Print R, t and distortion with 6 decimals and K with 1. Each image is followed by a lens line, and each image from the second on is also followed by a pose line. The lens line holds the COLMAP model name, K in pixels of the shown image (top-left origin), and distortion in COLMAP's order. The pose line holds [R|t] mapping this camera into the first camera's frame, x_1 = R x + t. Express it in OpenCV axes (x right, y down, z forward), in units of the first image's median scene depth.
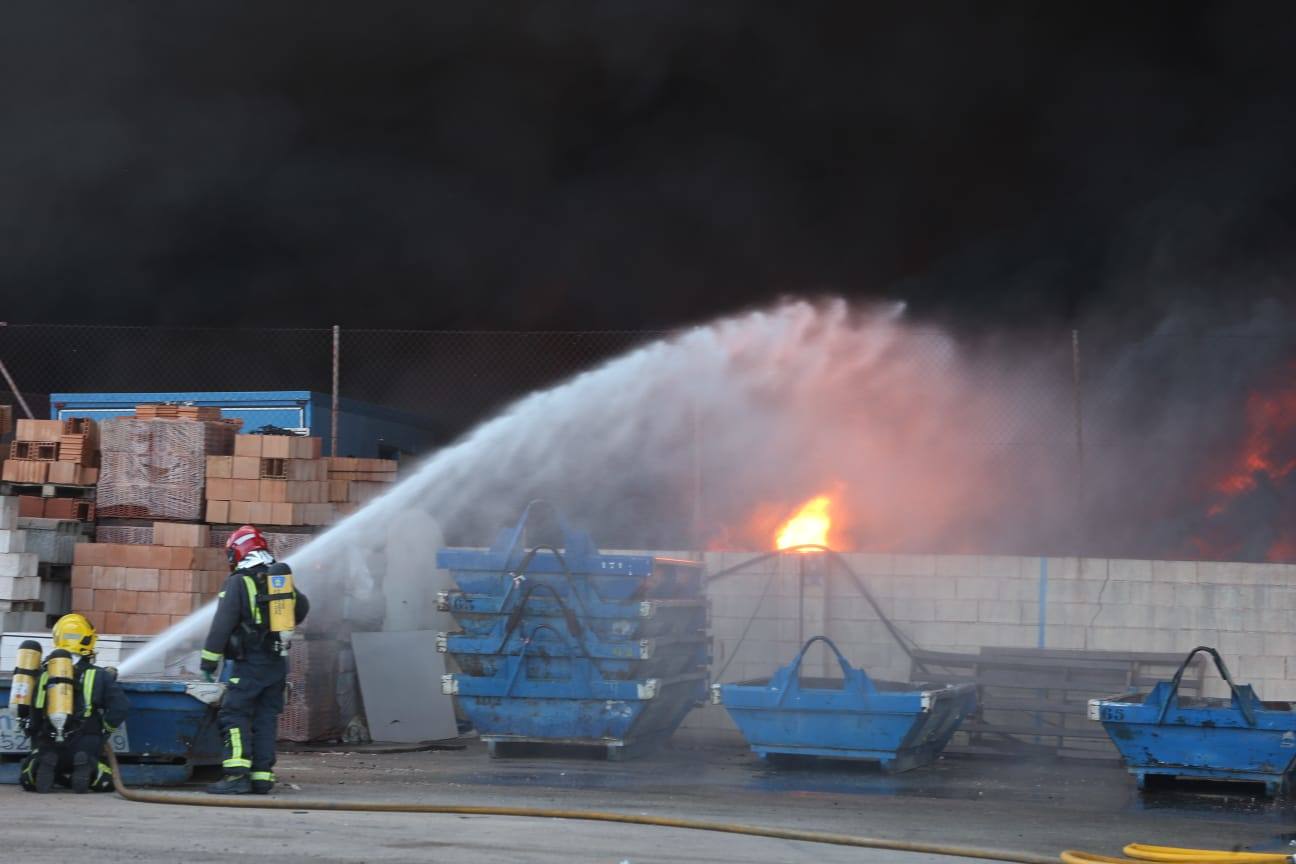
lens RADIAL K [[4145.3, 0, 644.7], [0, 4145.3, 387.4], [0, 0, 1]] dist [0.256980, 1.888307]
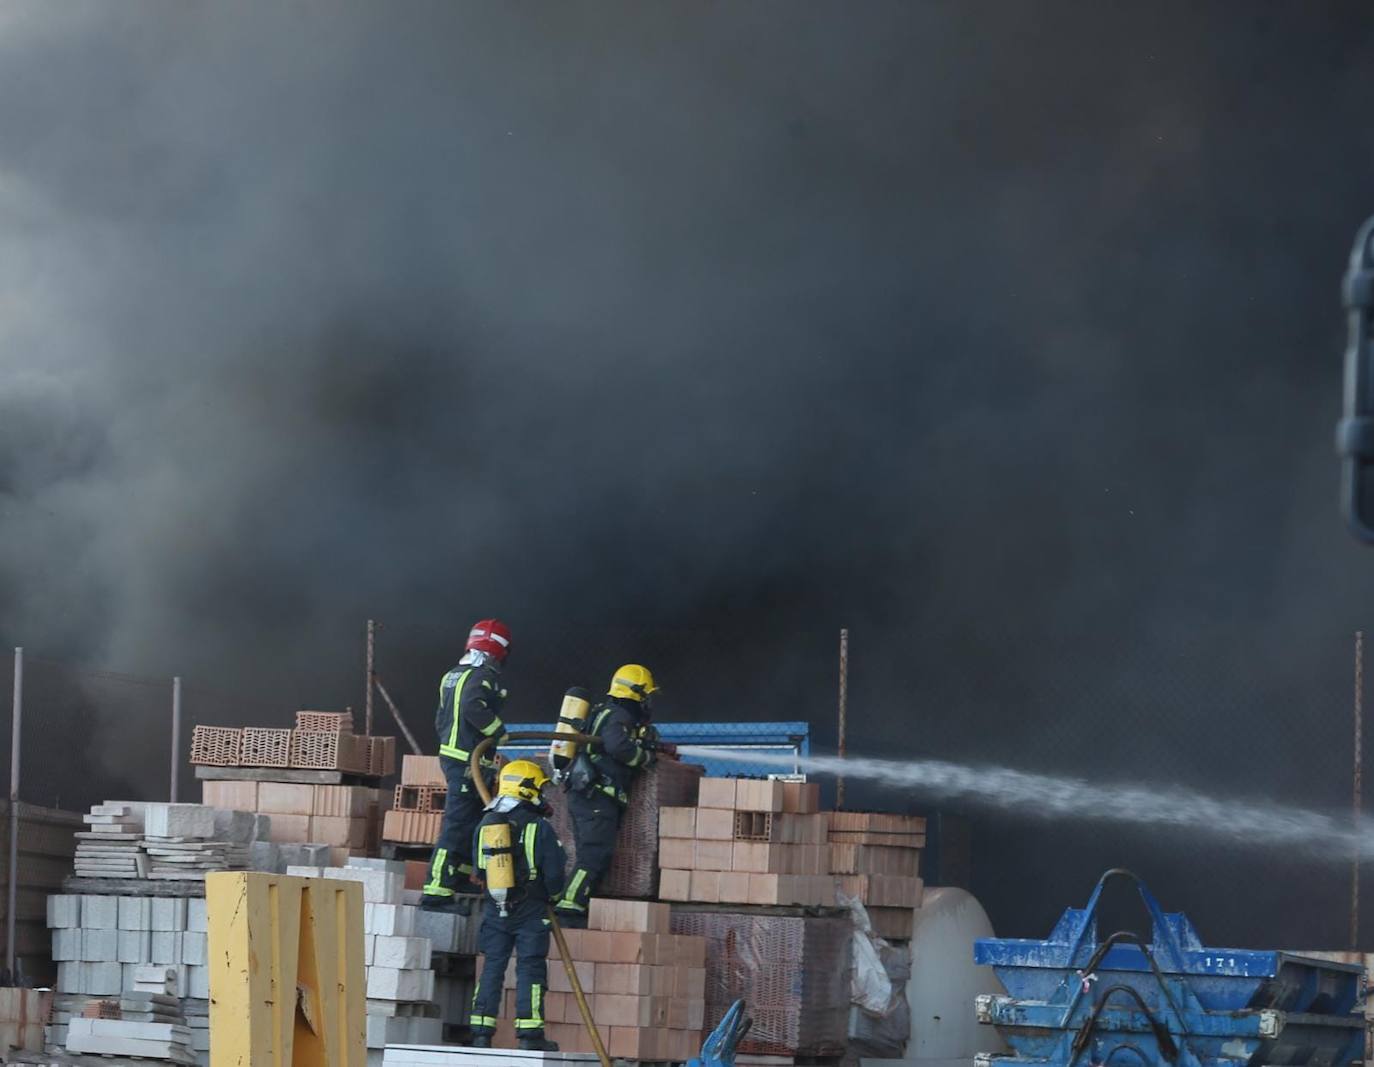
lens RADIAL K [[5060.9, 0, 684.9], [0, 5060.9, 604.8], [0, 0, 1]] dist [0.093432, -0.100358]
pose [[0.995294, 0.002168, -0.096876, -0.015965], [-0.003822, 0.999850, -0.016889, -0.003836], [0.096825, 0.017180, 0.995153, 0.125197]]
